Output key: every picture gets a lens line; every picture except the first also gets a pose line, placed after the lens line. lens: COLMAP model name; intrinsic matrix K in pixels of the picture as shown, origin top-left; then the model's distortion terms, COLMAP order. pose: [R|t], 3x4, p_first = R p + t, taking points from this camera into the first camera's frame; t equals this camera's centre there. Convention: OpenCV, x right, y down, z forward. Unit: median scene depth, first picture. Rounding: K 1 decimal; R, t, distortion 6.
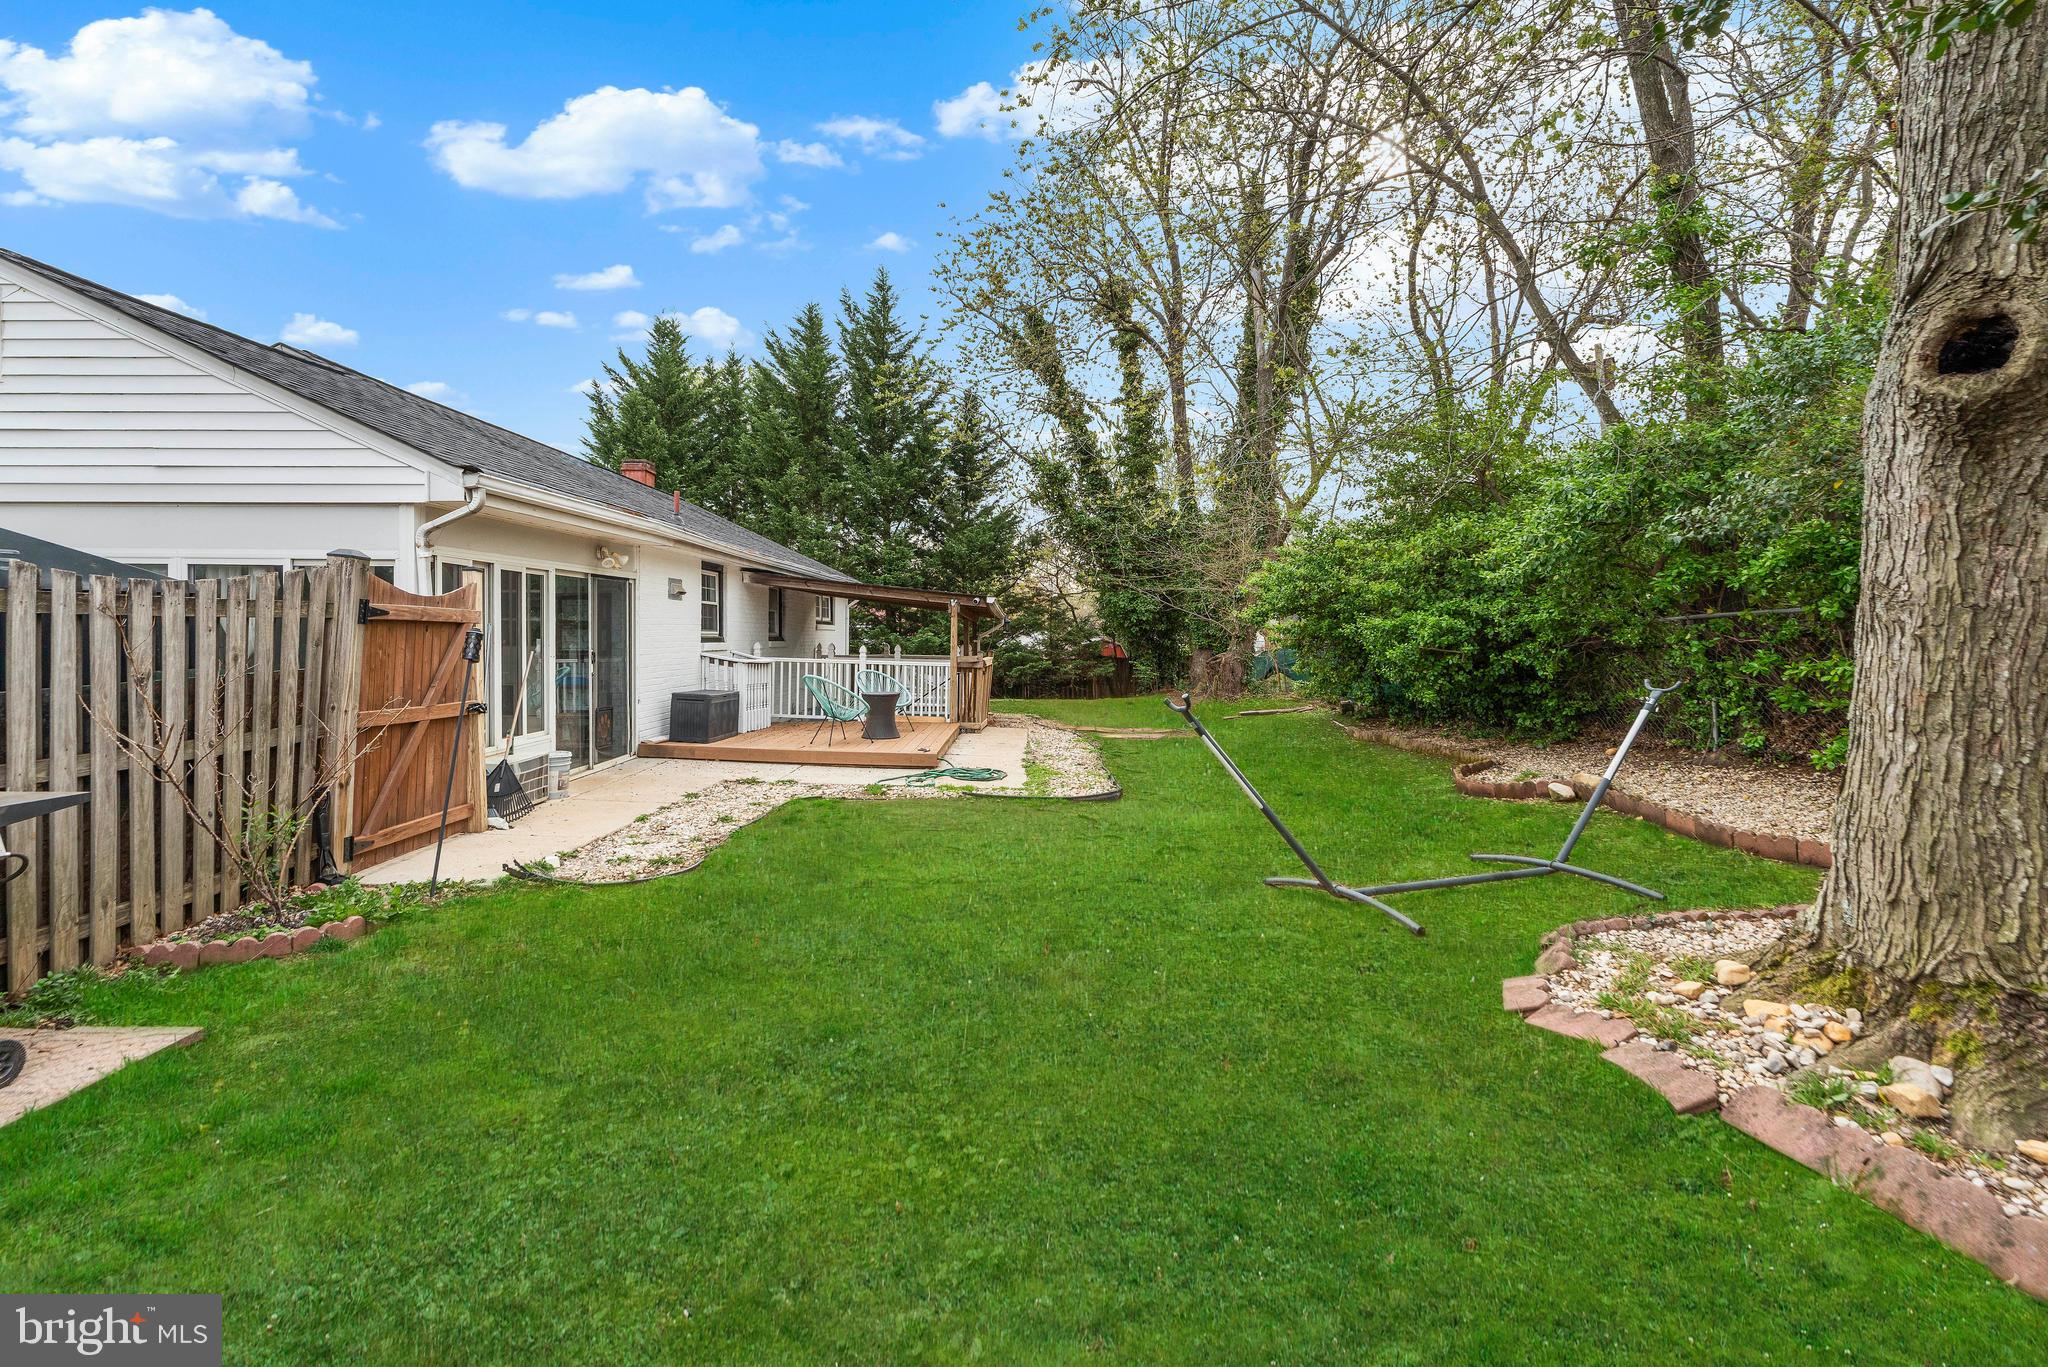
lens RADIAL K [[903.5, 0, 1018.7], [0, 903.5, 643.1], [0, 0, 1]] dist [-0.000887, -0.000017]
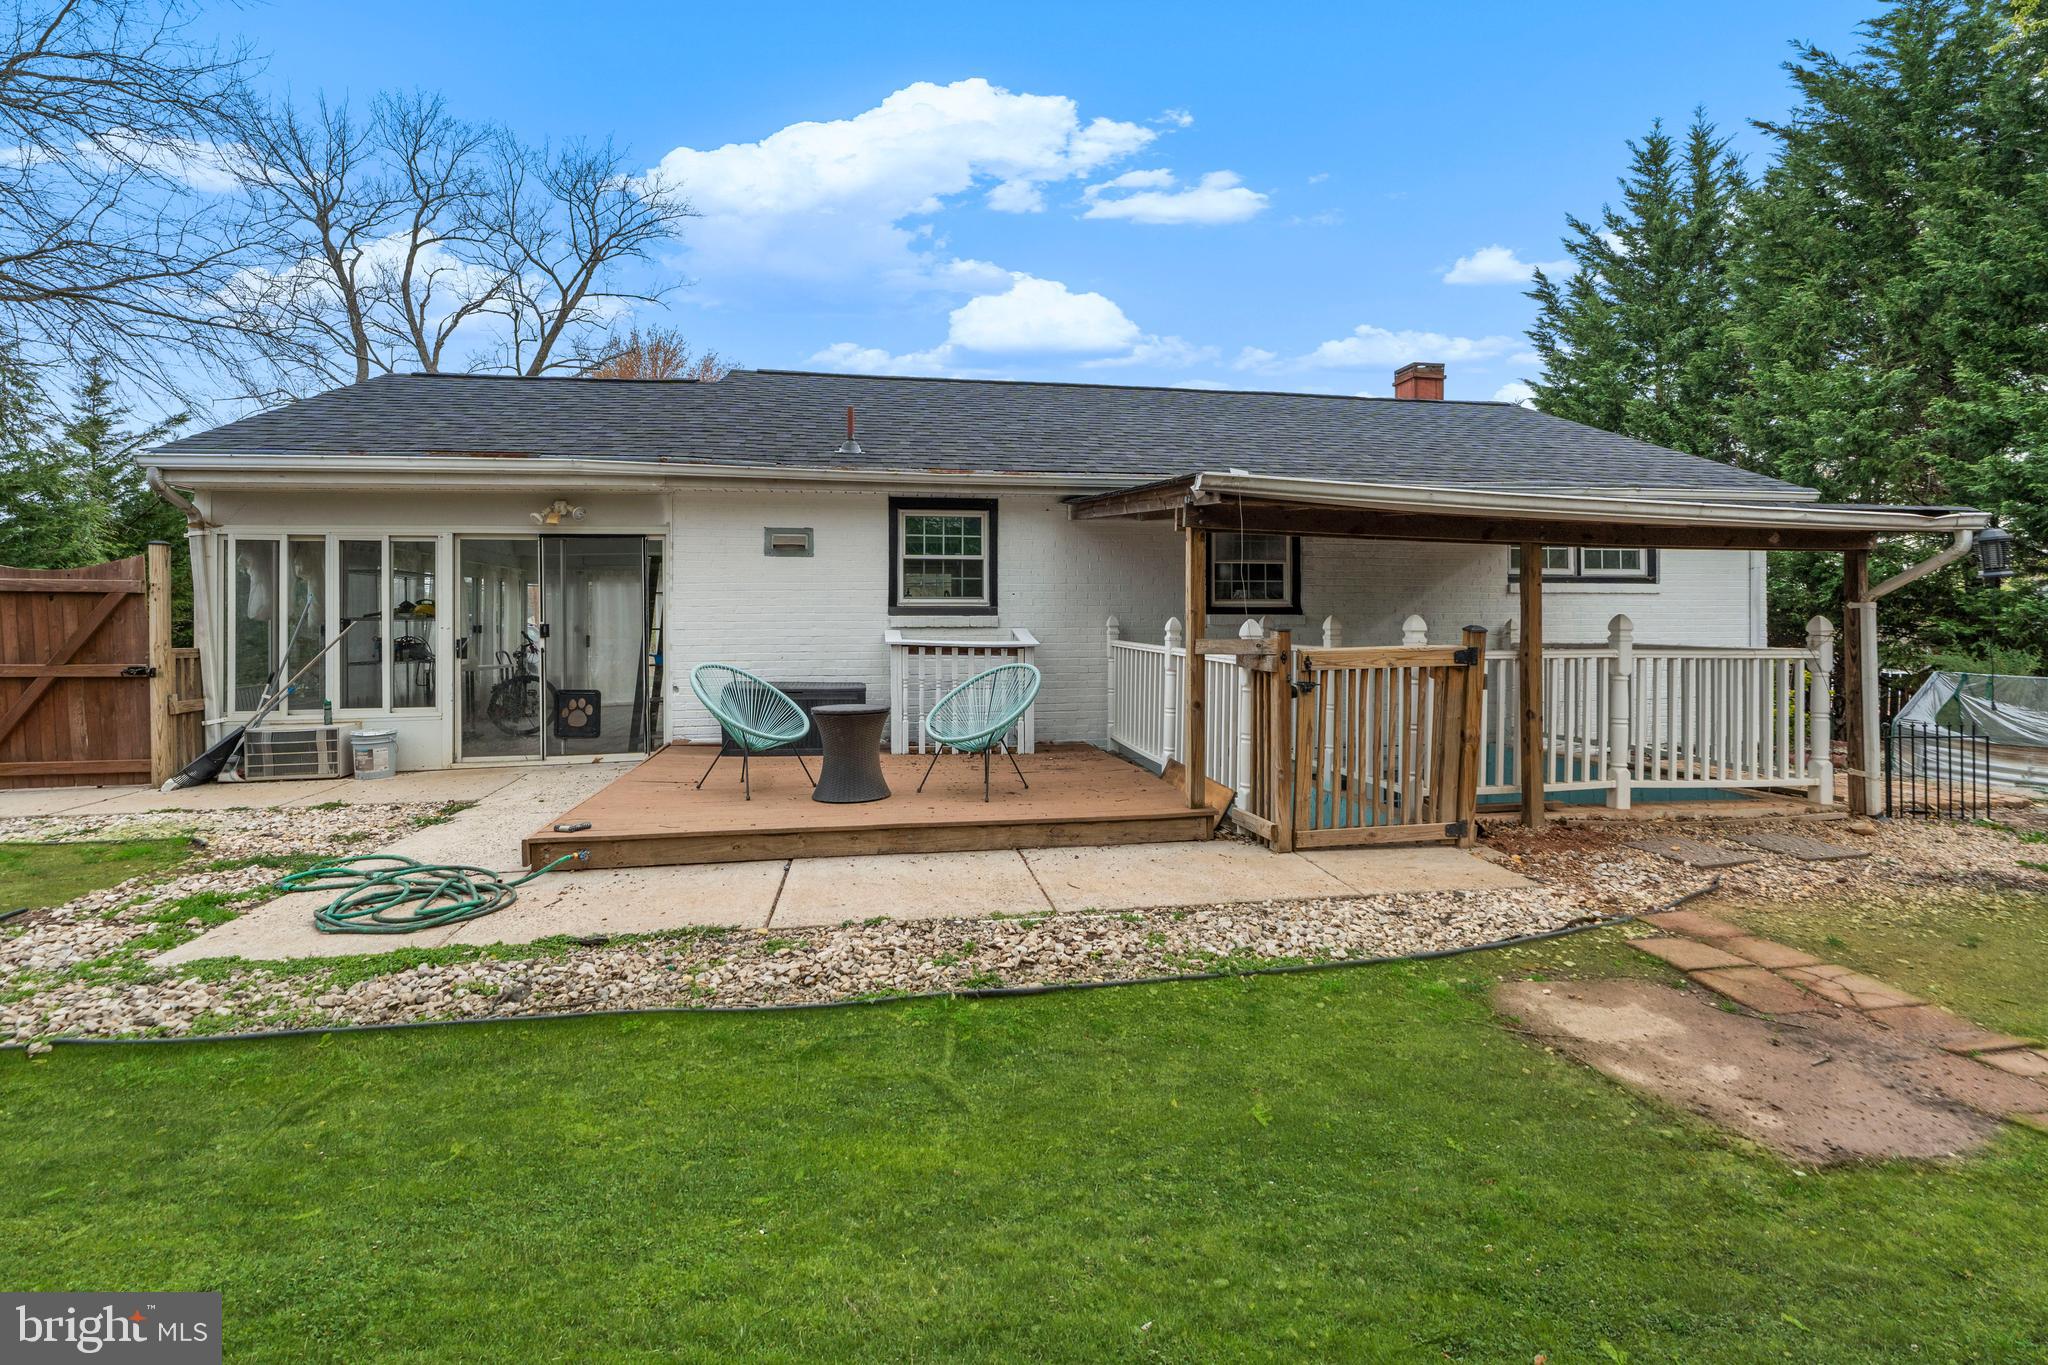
lens RADIAL K [[903.5, 0, 1018.7], [0, 903.5, 642.1], [0, 0, 1]] dist [-0.000887, -0.000017]
pose [[0.224305, 0.004335, -0.974509, 0.331004], [0.003090, 0.999982, 0.005159, 0.016014], [0.974514, -0.004169, 0.224288, 0.905700]]
